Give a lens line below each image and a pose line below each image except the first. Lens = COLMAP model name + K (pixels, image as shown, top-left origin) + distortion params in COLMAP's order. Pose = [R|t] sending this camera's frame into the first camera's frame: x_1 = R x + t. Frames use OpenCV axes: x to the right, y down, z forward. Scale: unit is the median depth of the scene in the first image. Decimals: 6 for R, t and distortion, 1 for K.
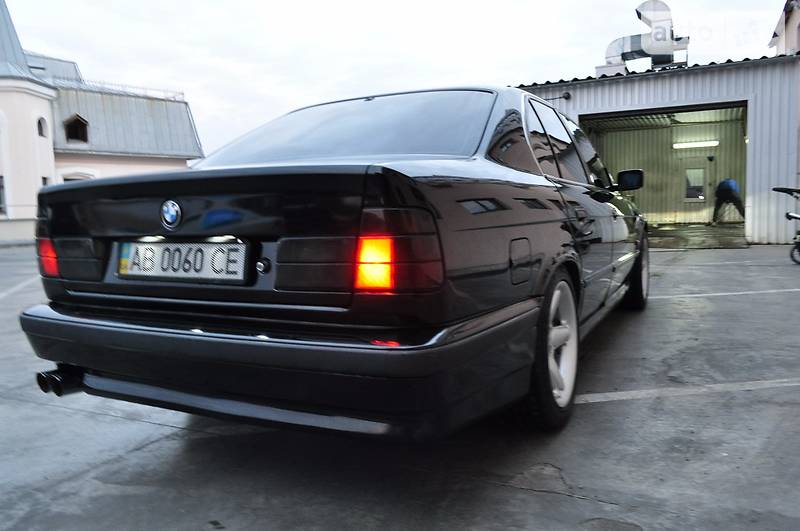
lens RADIAL K [[633.5, 0, 400.2], [0, 633.5, 264.4], [0, 0, 1]] dist [-0.002772, -0.010435]
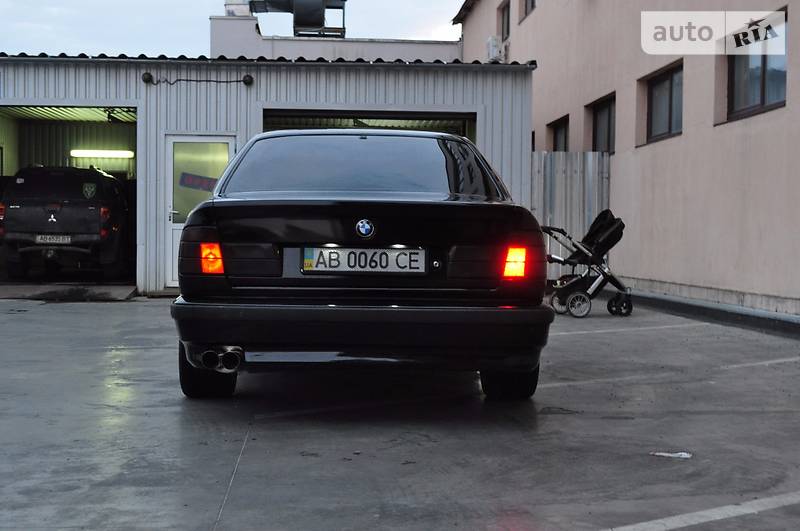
lens RADIAL K [[1140.1, 0, 398.3], [0, 1140.1, 265.8], [0, 0, 1]] dist [0.138100, 0.000000]
pose [[0.874538, 0.025915, 0.484263, -1.560284], [0.007168, 0.997771, -0.066340, 0.181818], [-0.484903, 0.061488, 0.872404, -1.332814]]
